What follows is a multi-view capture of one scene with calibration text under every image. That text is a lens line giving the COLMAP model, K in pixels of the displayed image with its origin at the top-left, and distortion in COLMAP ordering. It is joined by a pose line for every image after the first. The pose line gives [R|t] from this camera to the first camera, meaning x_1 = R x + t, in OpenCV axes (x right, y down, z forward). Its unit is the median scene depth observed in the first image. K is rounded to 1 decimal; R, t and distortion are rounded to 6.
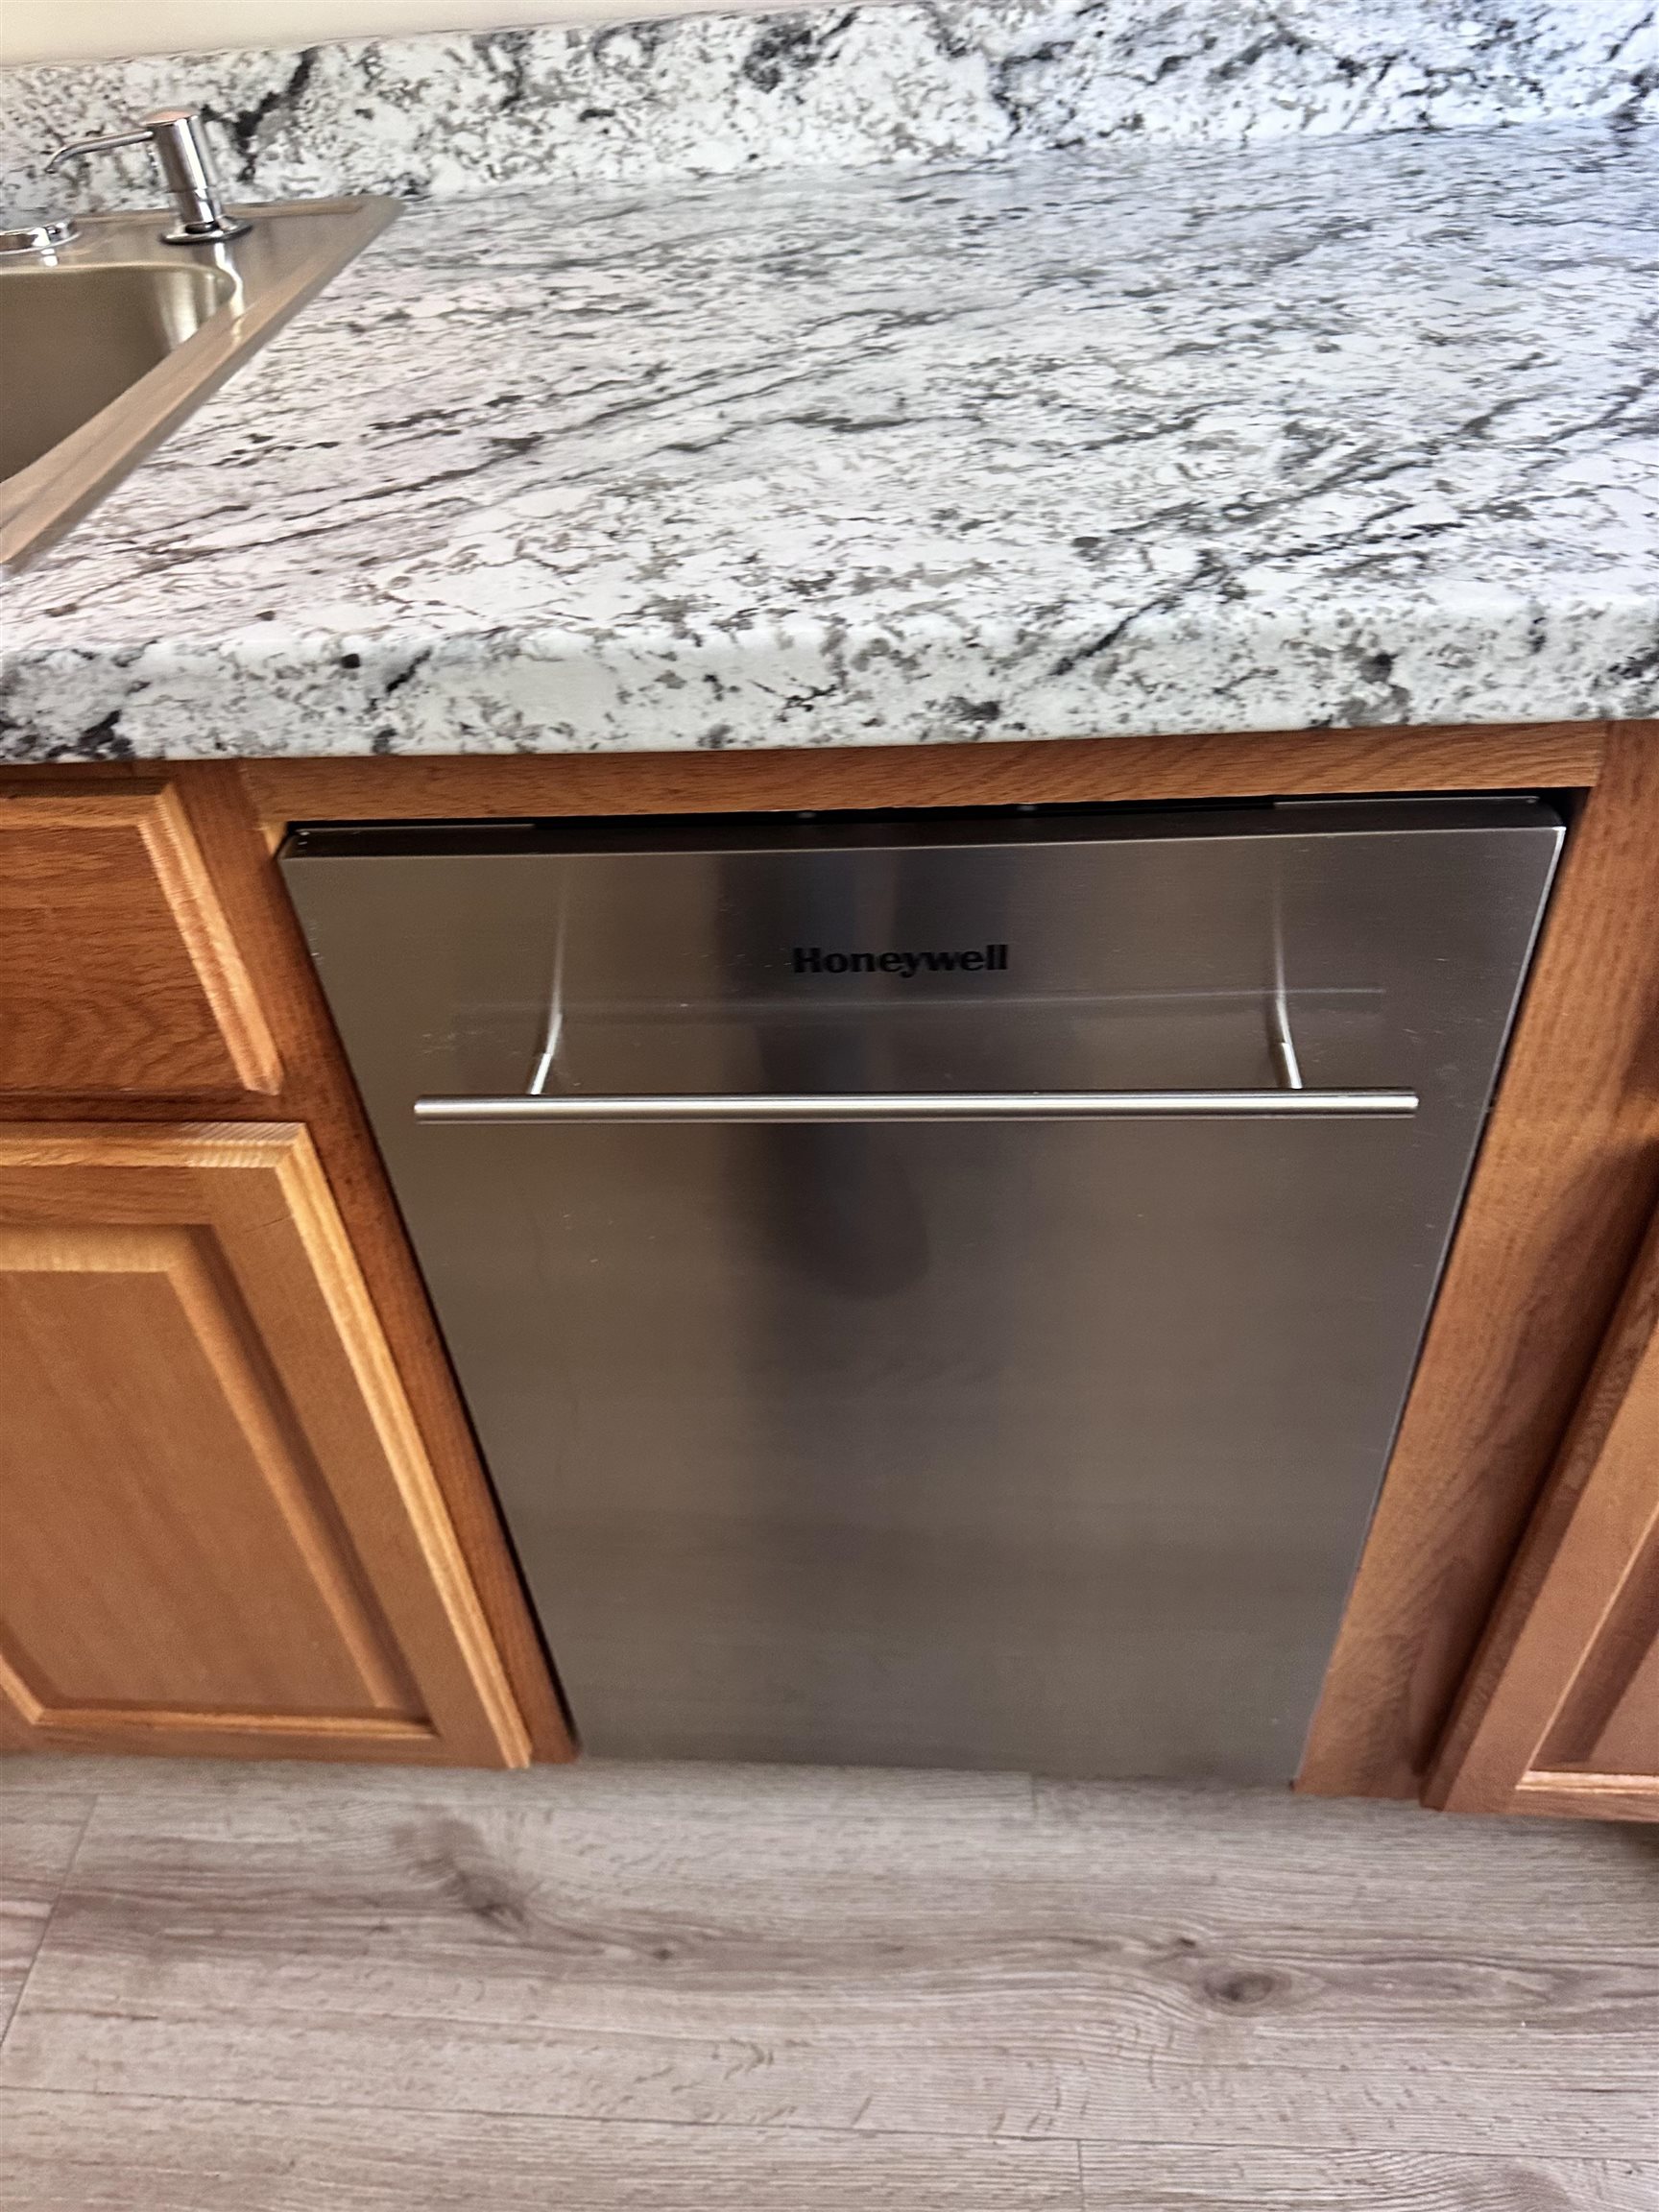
lens RADIAL K [[1571.4, 0, 844.0], [0, 1571.4, 1100.9], [0, 0, 1]] dist [-0.024604, 0.006943]
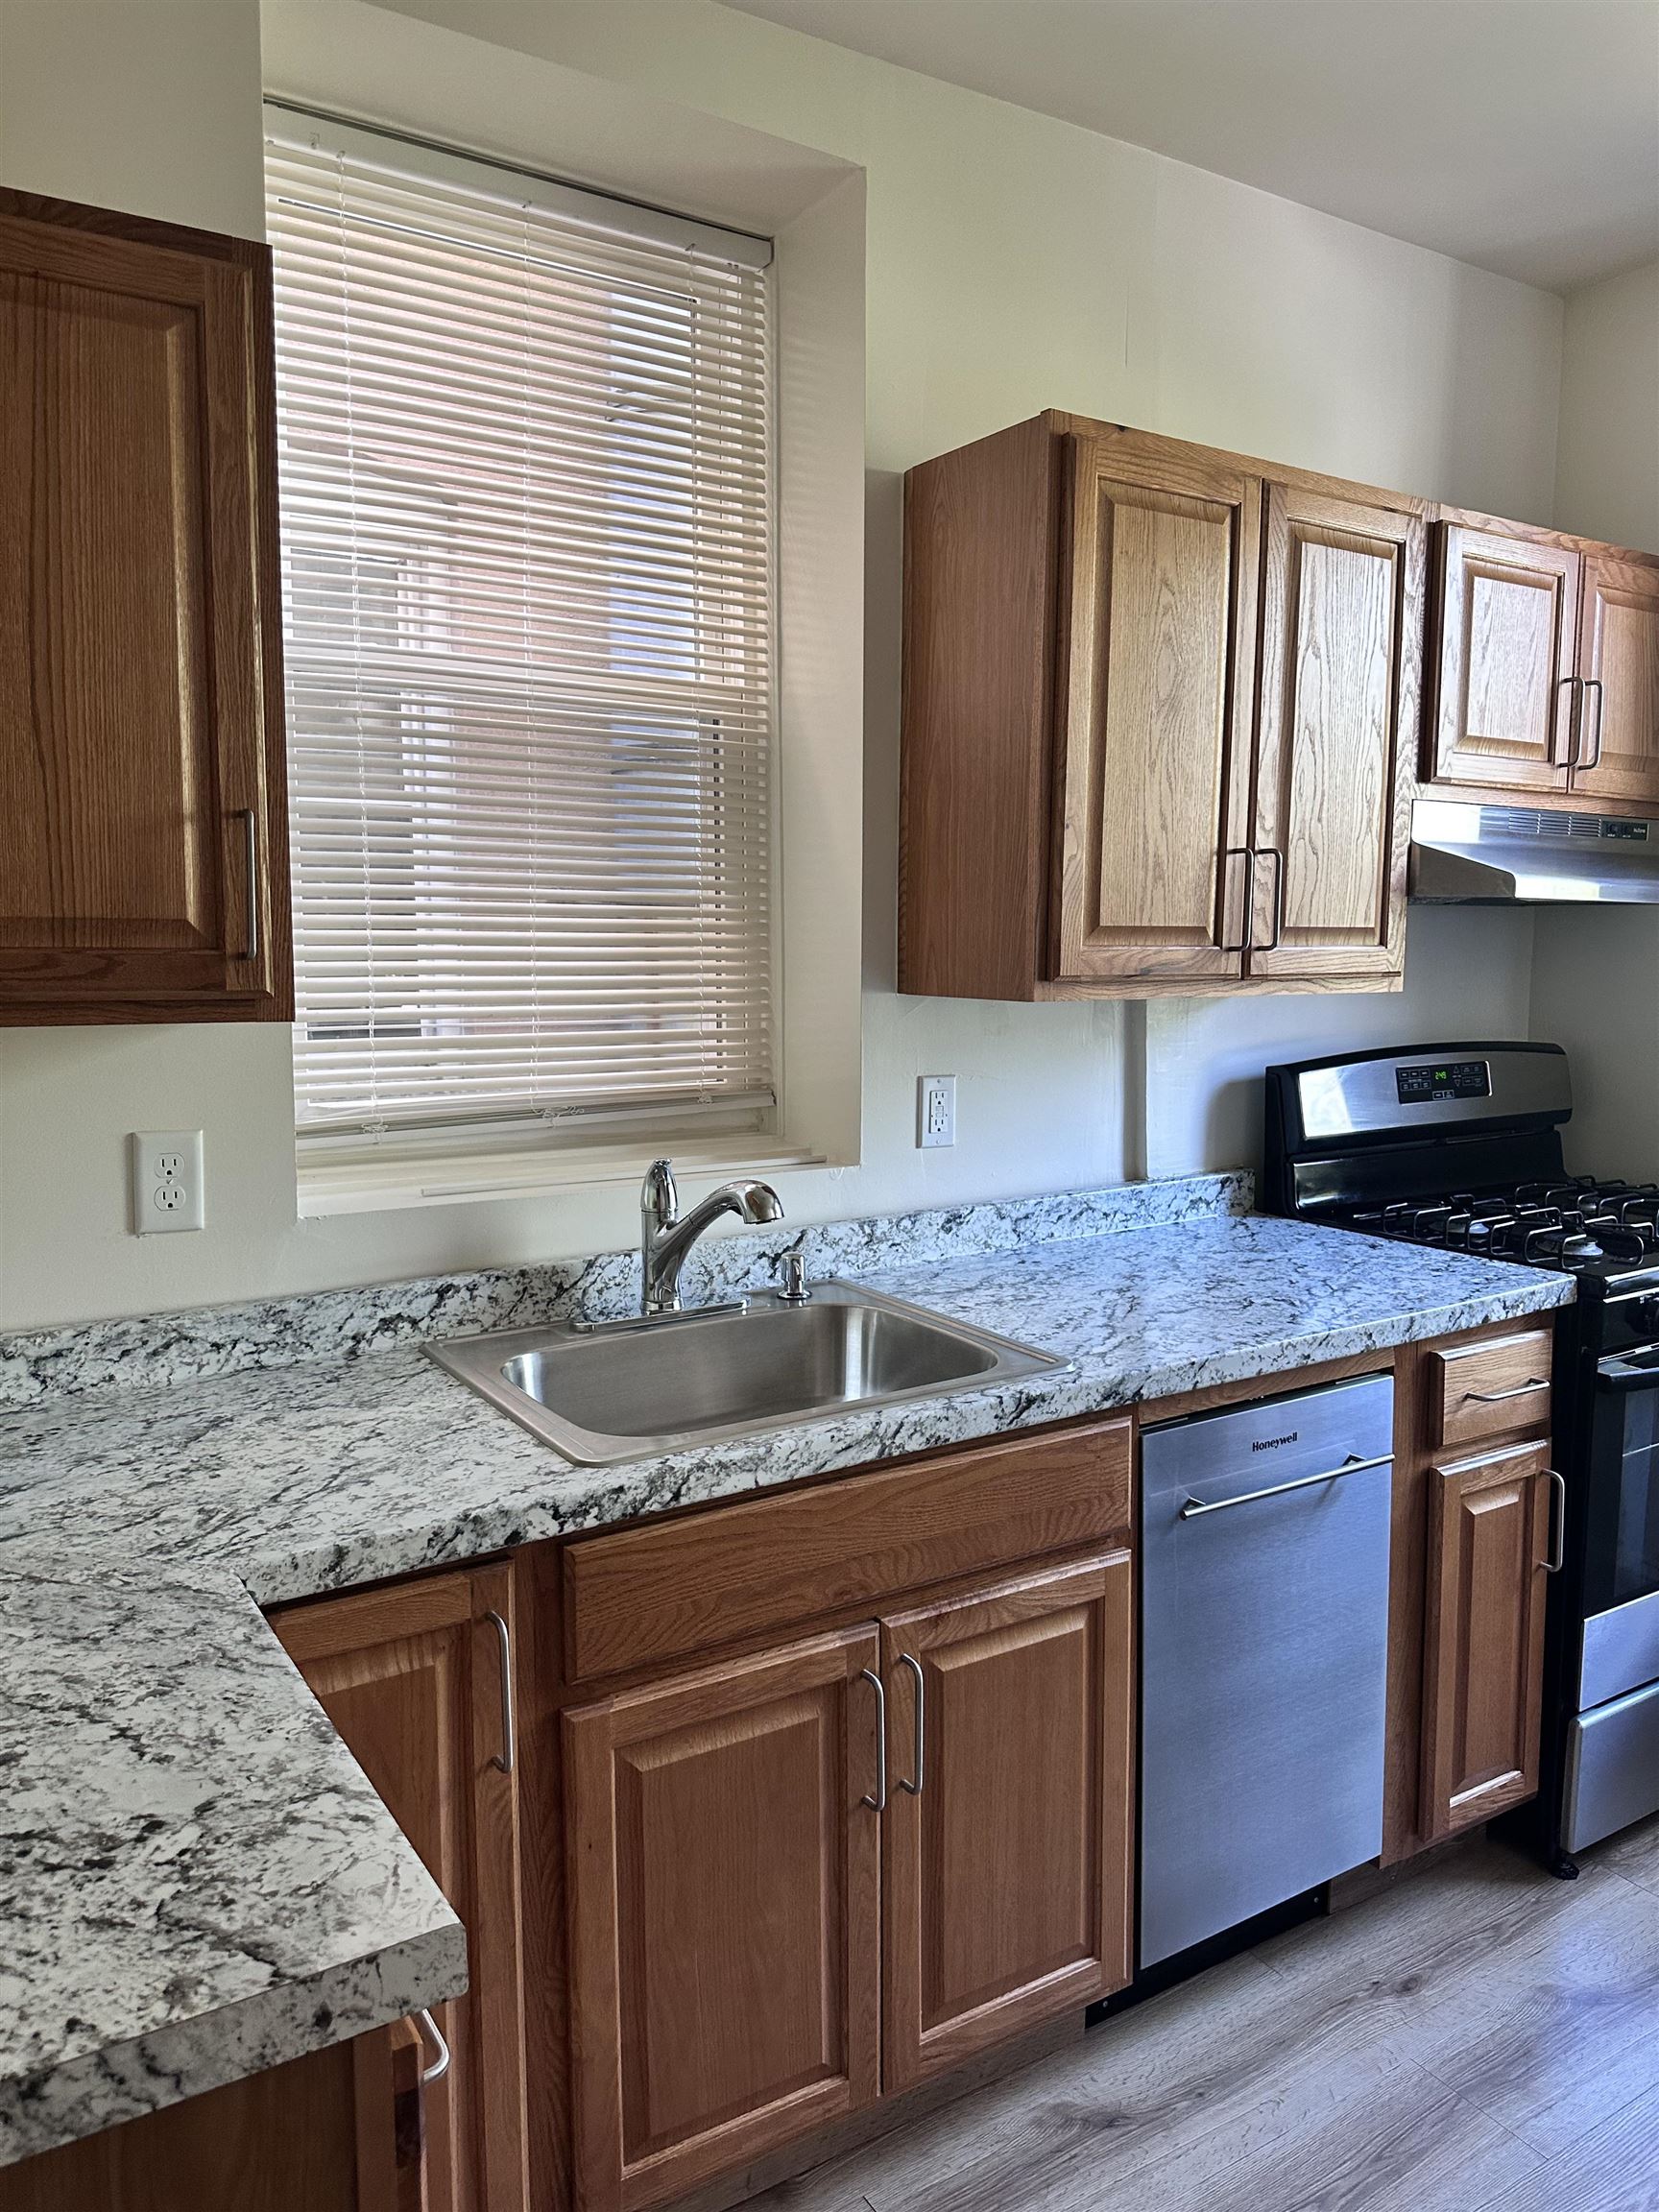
lens RADIAL K [[1571.4, 0, 842.2], [0, 1571.4, 1096.0], [0, 0, 1]] dist [-0.024604, 0.006943]
pose [[0.817742, -0.005440, 0.575559, -0.238682], [0.354958, 0.791937, -0.496831, 0.501772], [-0.453103, 0.610579, 0.649531, -1.151235]]
